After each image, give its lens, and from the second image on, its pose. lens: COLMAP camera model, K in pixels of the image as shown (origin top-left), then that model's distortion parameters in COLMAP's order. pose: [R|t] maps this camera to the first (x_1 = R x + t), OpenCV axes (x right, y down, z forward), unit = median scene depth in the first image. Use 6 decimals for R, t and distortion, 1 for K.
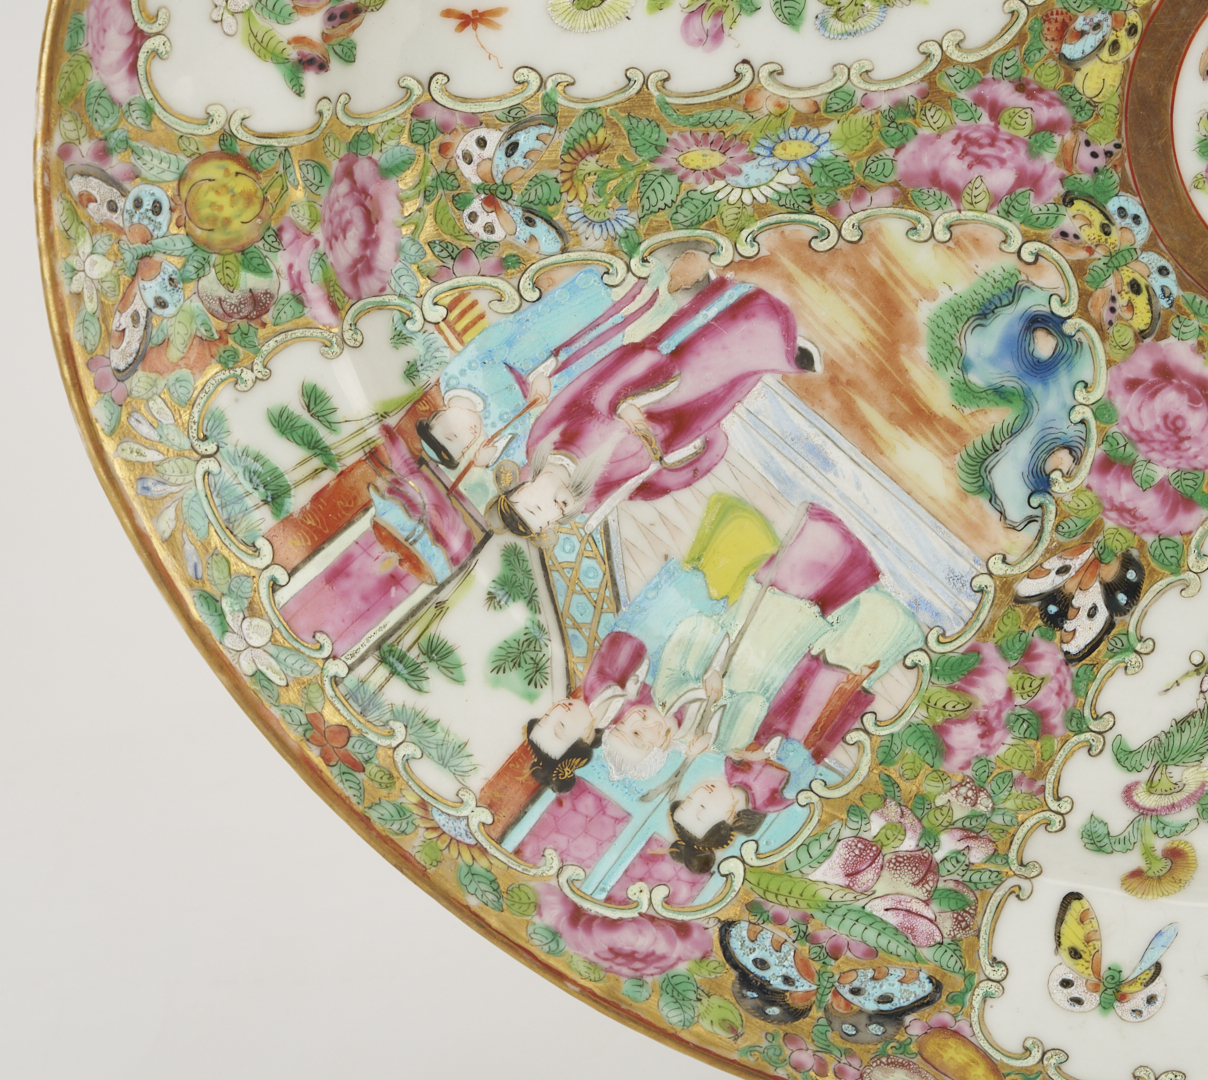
lens RADIAL K [[7039.0, 0, 604.0], [0, 7039.0, 540.0], [0, 0, 1]] dist [-0.155391, -0.958147]
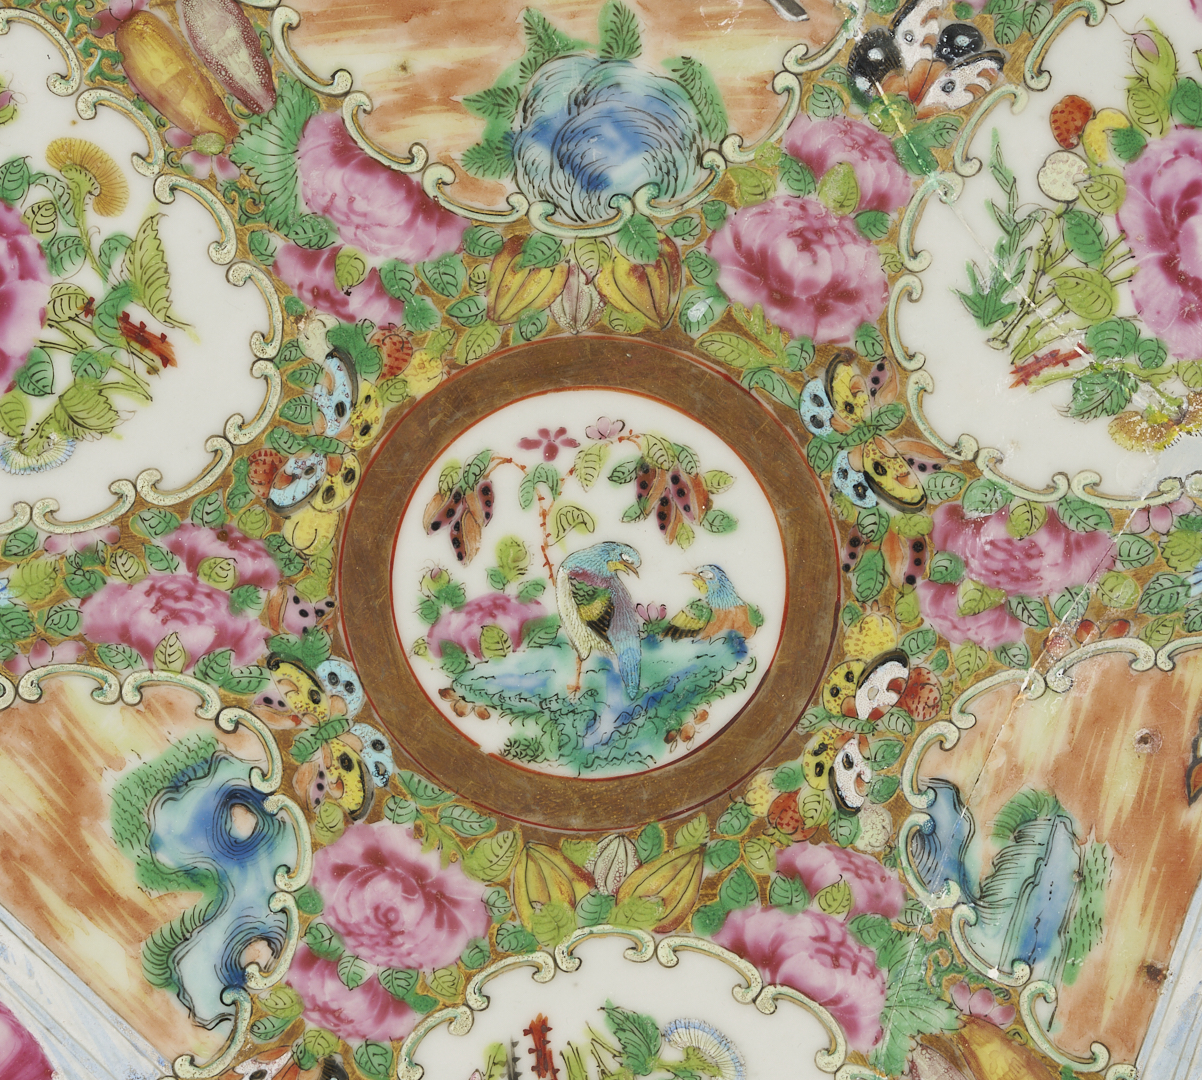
lens RADIAL K [[7004.0, 0, 601.0], [0, 7004.0, 540.0], [0, 0, 1]] dist [-0.155391, -0.958147]
pose [[0.998596, 0.035448, 0.039370, 0.071974], [-0.033564, 0.998305, -0.047536, -0.023007], [-0.040988, 0.046148, 0.998093, 0.109338]]
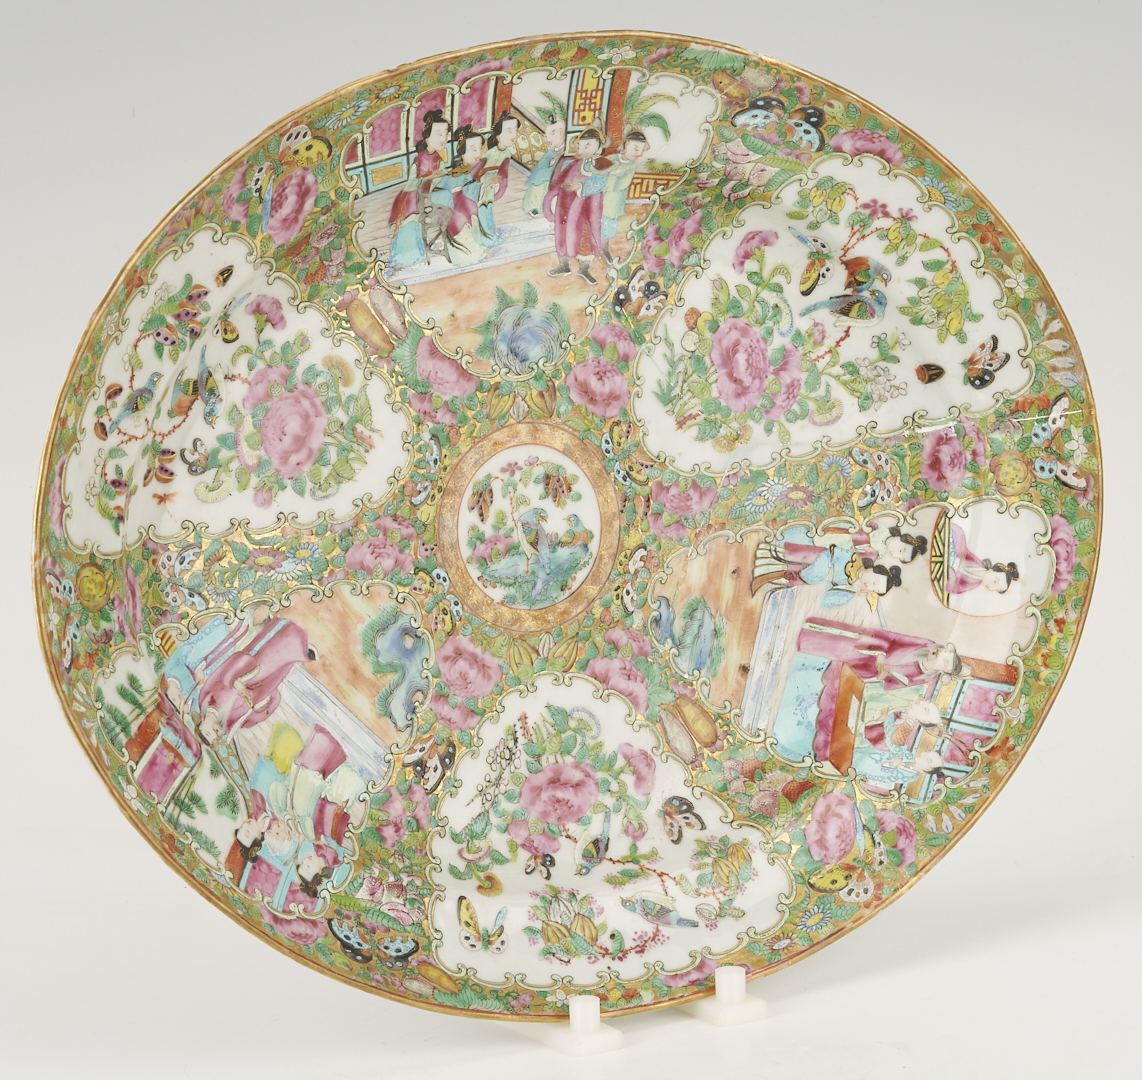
lens RADIAL K [[7453.6, 0, 571.0], [0, 7453.6, 540.0], [0, 0, 1]] dist [-0.305227, -18.964062]
pose [[0.840415, -0.045101, 0.540063, -1.099589], [0.119981, 0.987286, -0.104259, 0.180454], [-0.528495, 0.152419, 0.835142, -0.889762]]
